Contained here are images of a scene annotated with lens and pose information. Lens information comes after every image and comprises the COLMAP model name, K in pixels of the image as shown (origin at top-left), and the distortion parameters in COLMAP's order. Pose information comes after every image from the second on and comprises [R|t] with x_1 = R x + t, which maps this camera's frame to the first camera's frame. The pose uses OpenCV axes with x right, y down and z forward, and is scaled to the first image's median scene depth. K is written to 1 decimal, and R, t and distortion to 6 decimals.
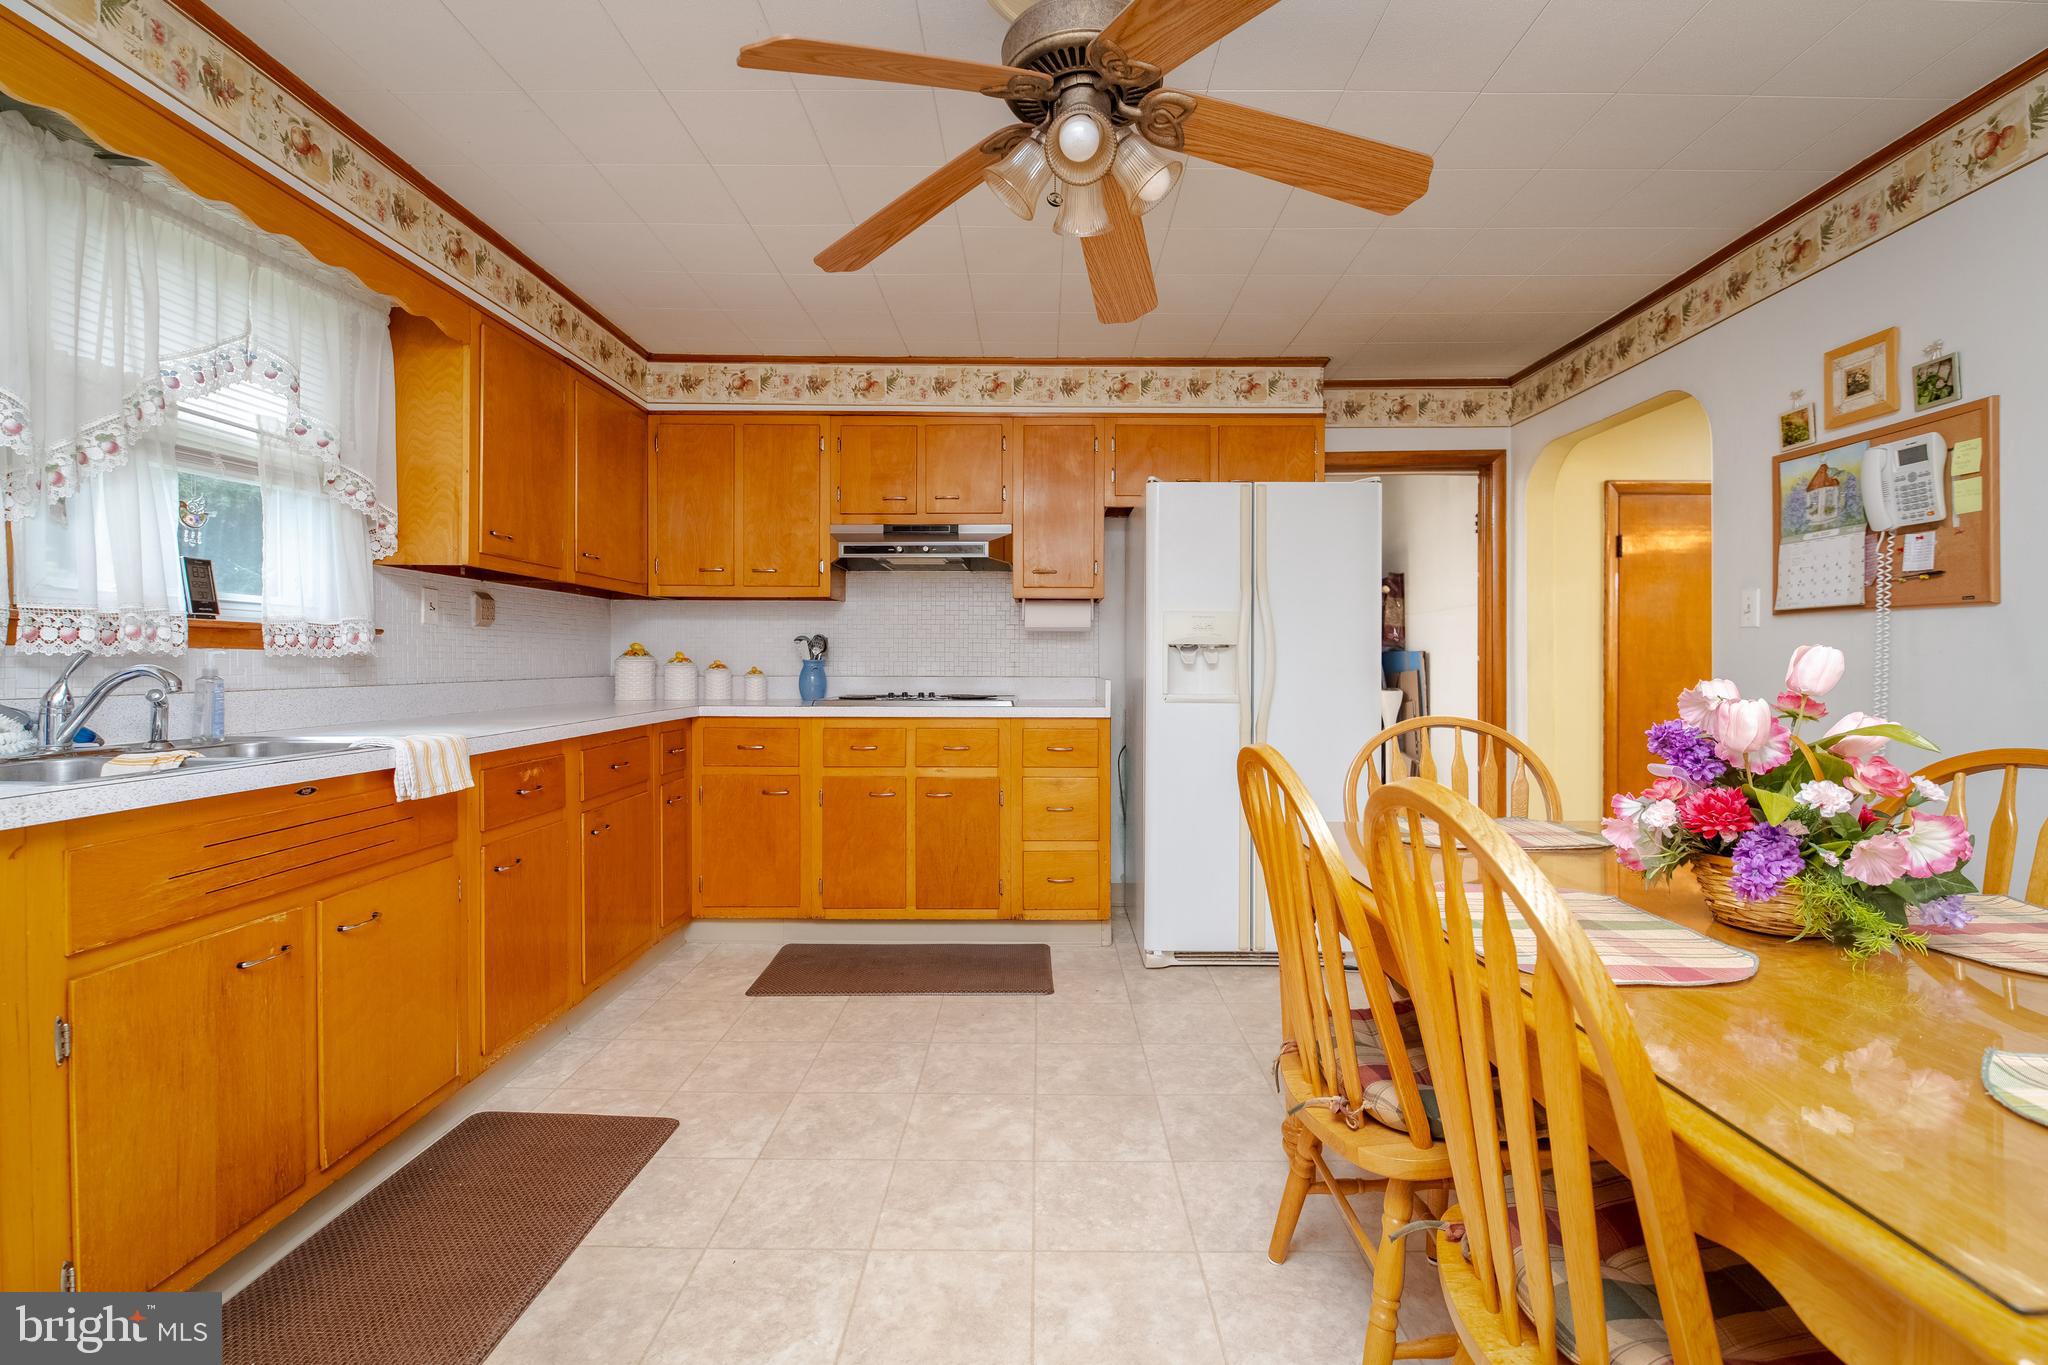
lens RADIAL K [[870.1, 0, 1040.3], [0, 870.1, 661.7], [0, 0, 1]] dist [0.009480, -0.011690]
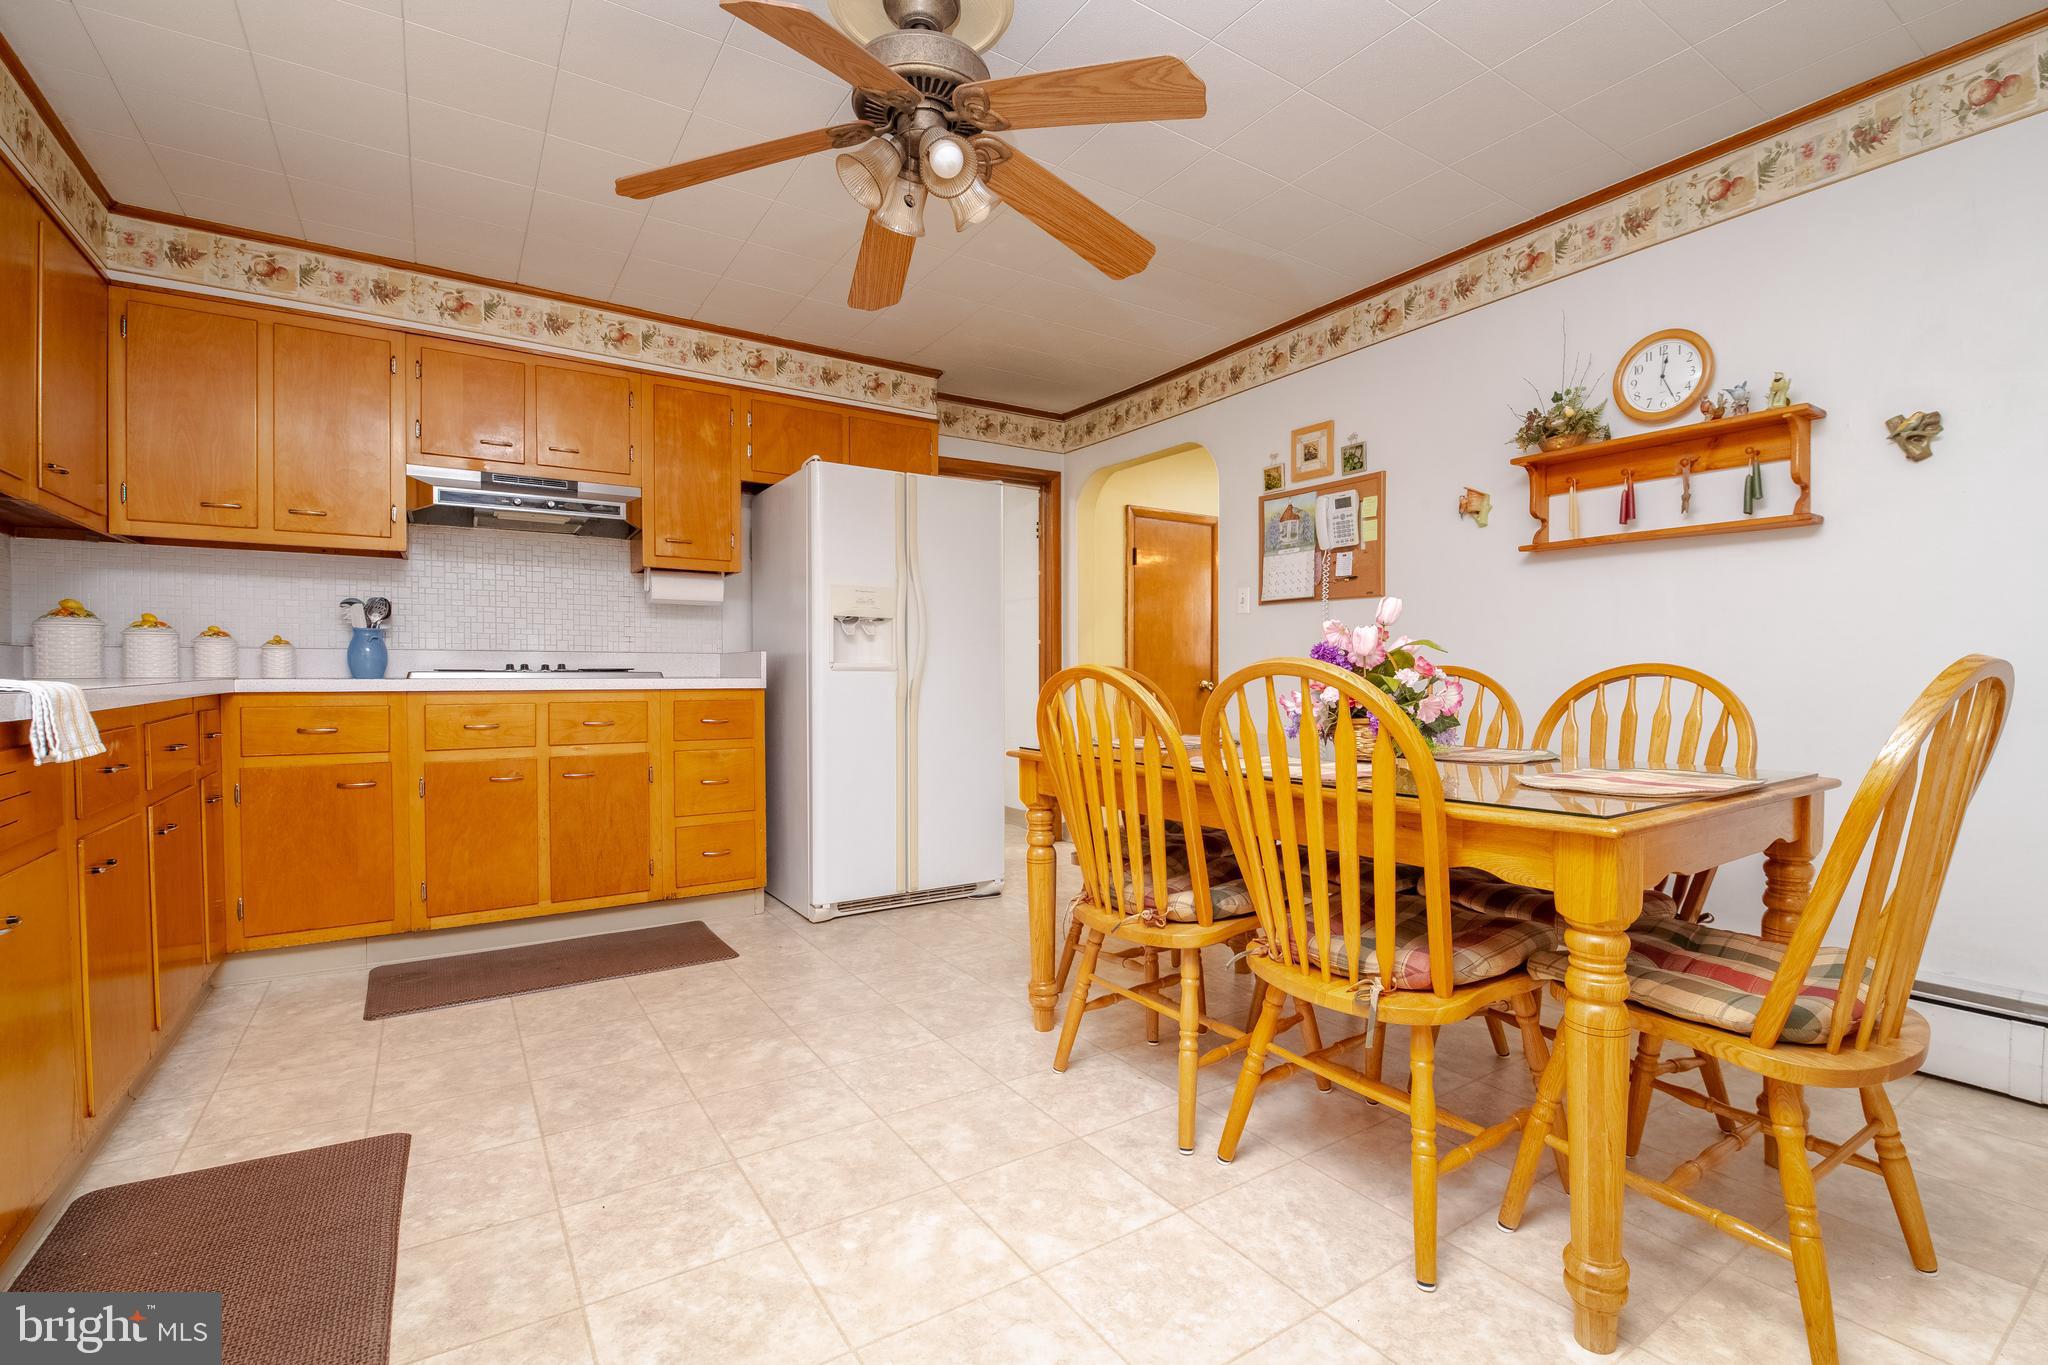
lens RADIAL K [[891.3, 0, 1024.0], [0, 891.3, 682.5], [0, 0, 1]] dist [-0.000227, -0.009867]
pose [[0.840026, -0.007438, 0.542495, -0.230128], [-0.000827, 0.999887, 0.014990, 0.041365], [-0.542546, -0.013040, 0.839925, -0.037592]]
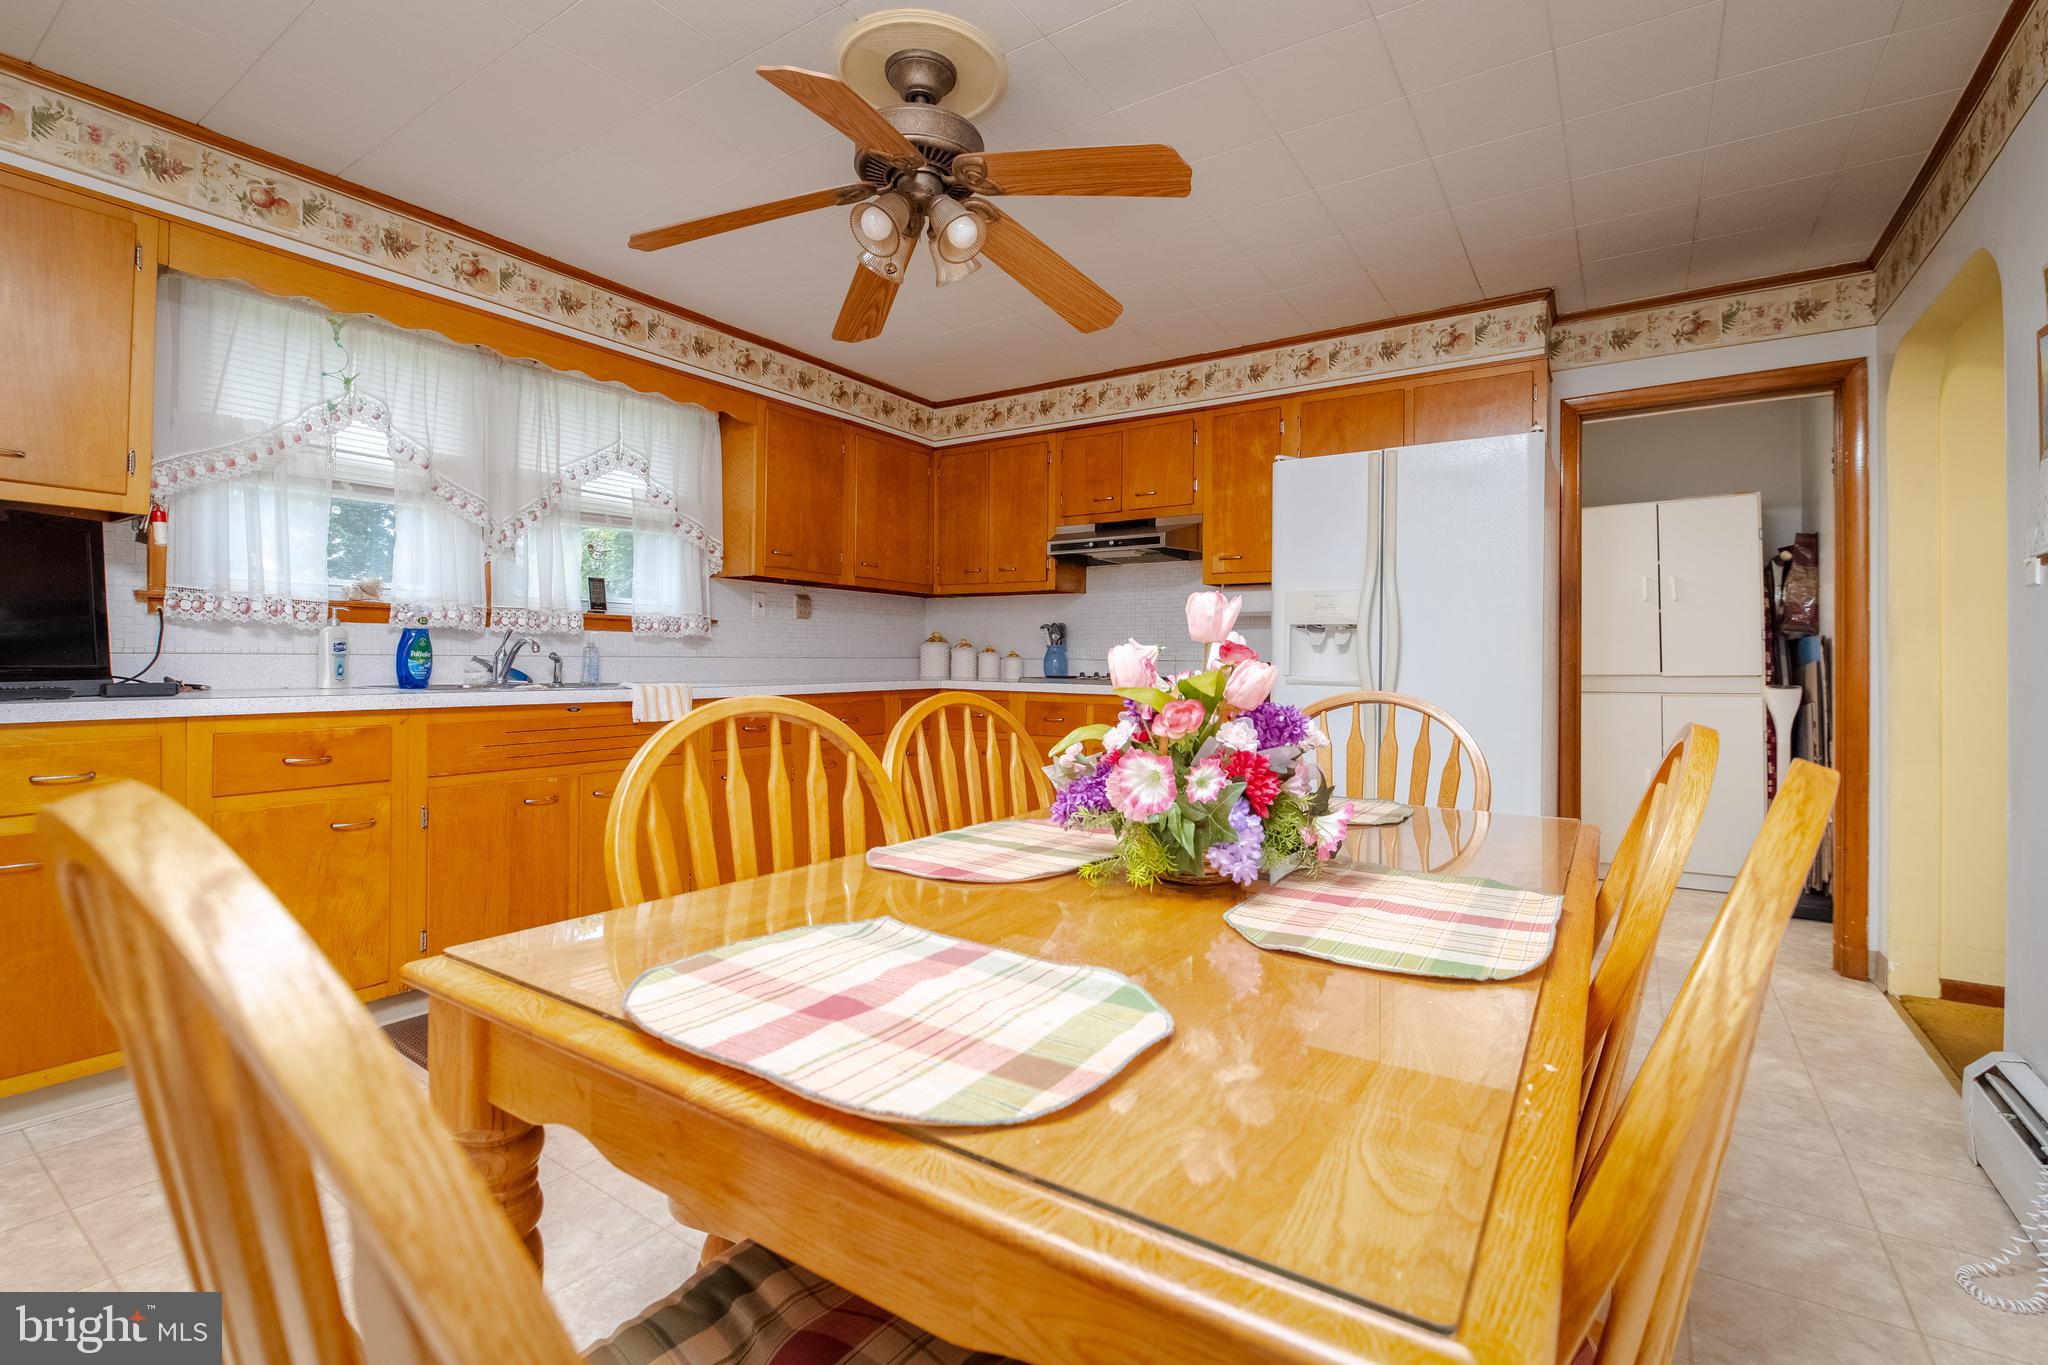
lens RADIAL K [[878.1, 0, 1044.9], [0, 878.1, 653.4], [0, 0, 1]] dist [0.003066, -0.011133]
pose [[0.842921, 0.003375, -0.538027, 0.413285], [-0.008450, 0.999940, -0.006966, 0.019973], [0.537971, 0.010418, 0.842899, 0.017600]]
